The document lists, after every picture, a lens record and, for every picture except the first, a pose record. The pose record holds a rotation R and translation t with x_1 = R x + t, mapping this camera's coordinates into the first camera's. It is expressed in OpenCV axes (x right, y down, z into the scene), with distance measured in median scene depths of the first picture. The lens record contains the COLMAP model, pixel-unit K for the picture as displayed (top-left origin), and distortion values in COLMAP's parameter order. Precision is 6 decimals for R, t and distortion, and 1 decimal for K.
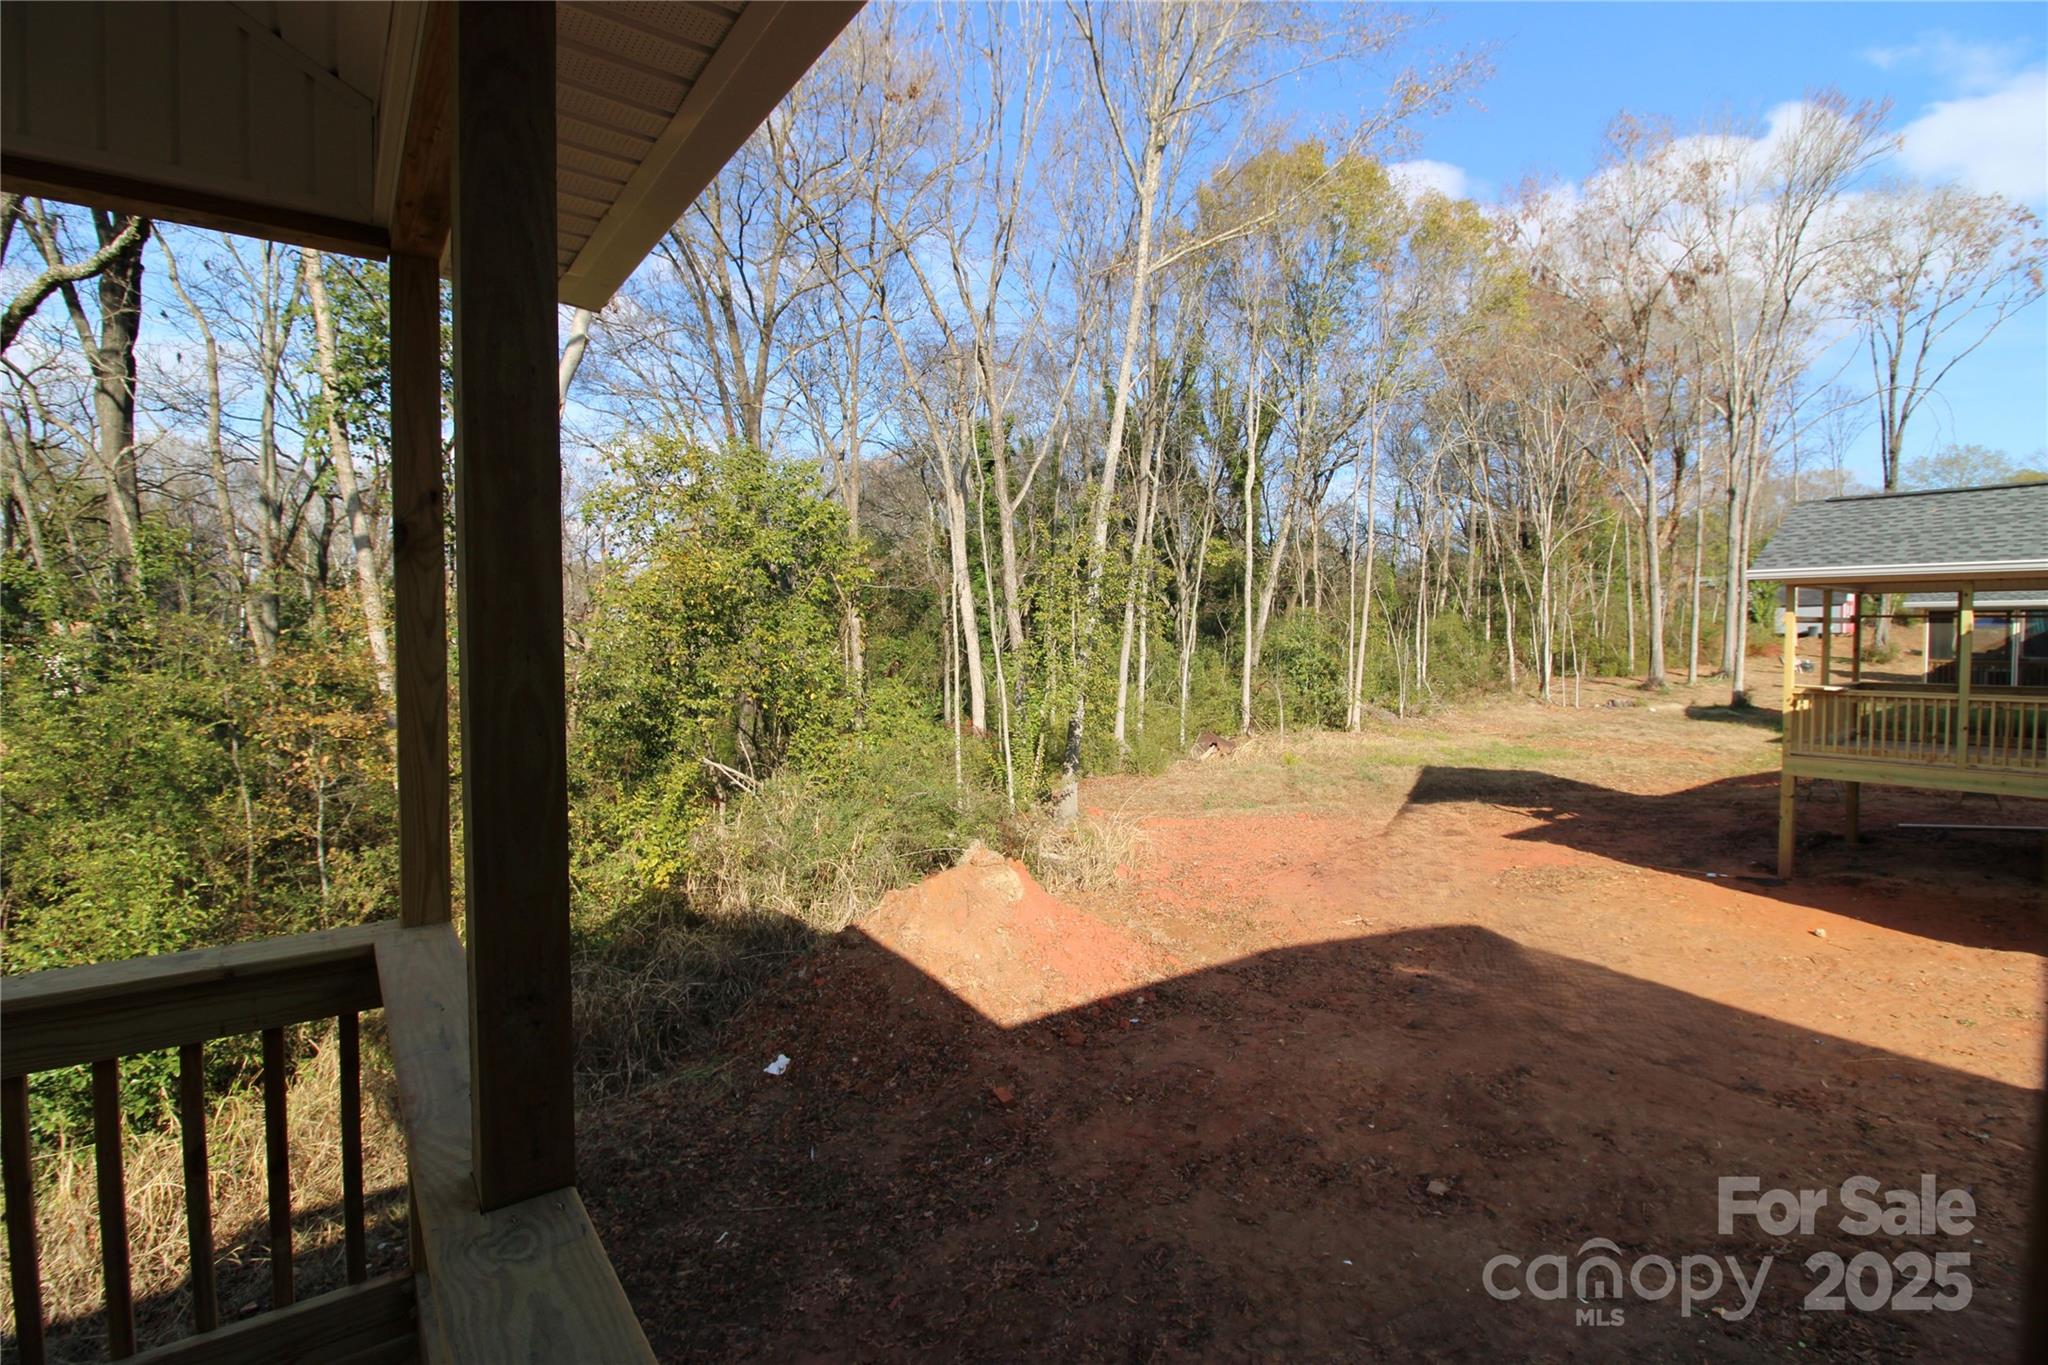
lens RADIAL K [[964.9, 0, 1024.0], [0, 964.9, 682.5], [0, 0, 1]] dist [0.000117, -0.000143]
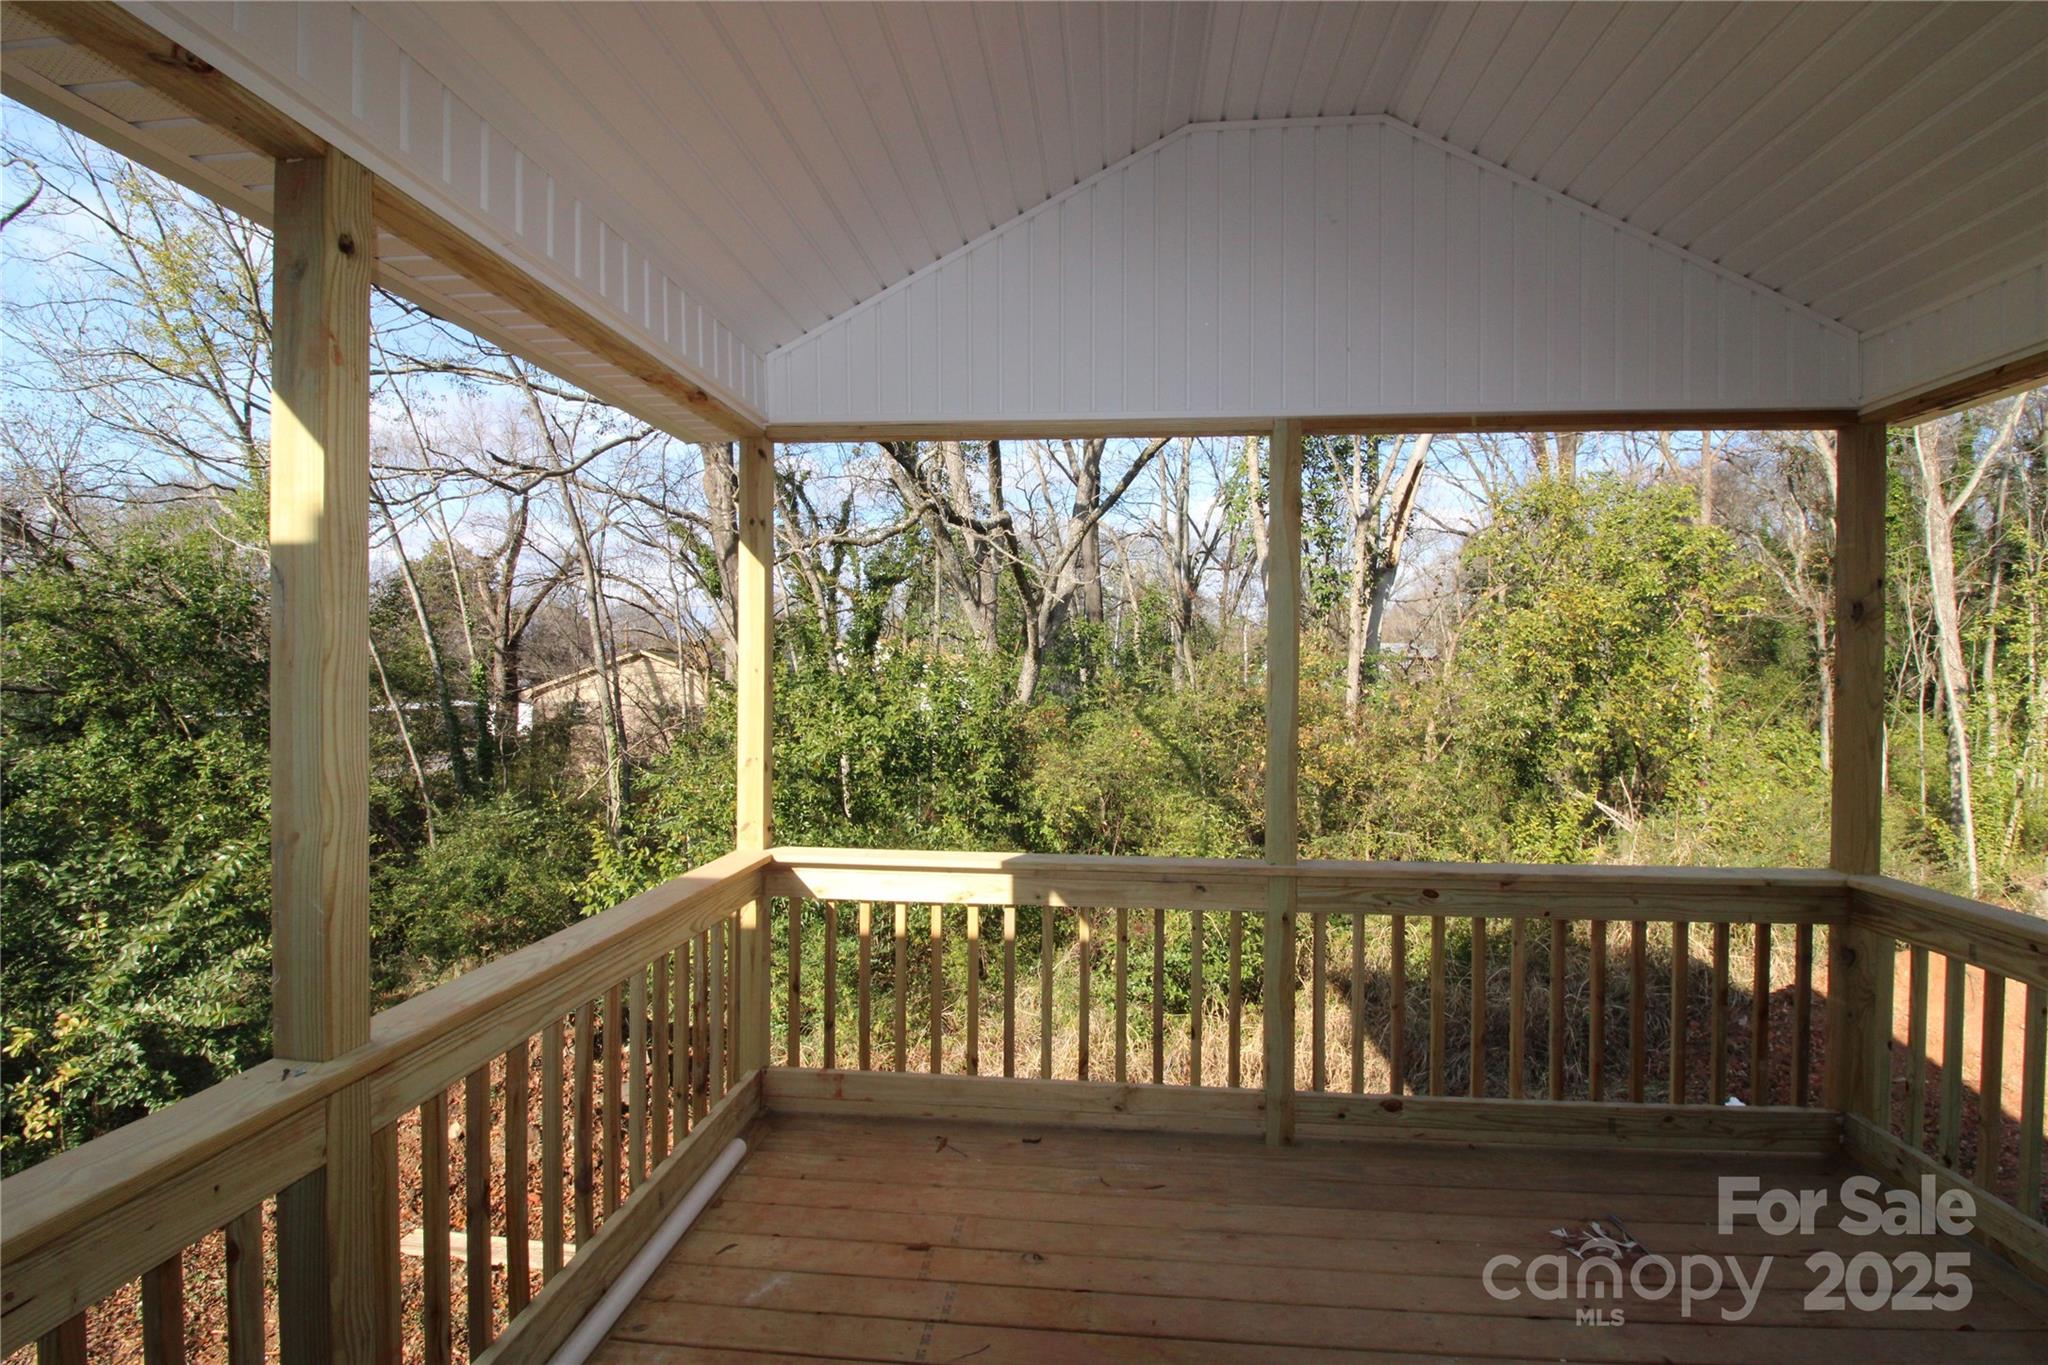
lens RADIAL K [[964.9, 0, 1024.0], [0, 964.9, 682.5], [0, 0, 1]] dist [0.000117, -0.000143]
pose [[0.751803, 0.015867, -0.659197, -0.091176], [-0.038532, 0.999059, -0.019896, 0.006141], [0.658261, 0.040358, 0.751707, -0.138617]]
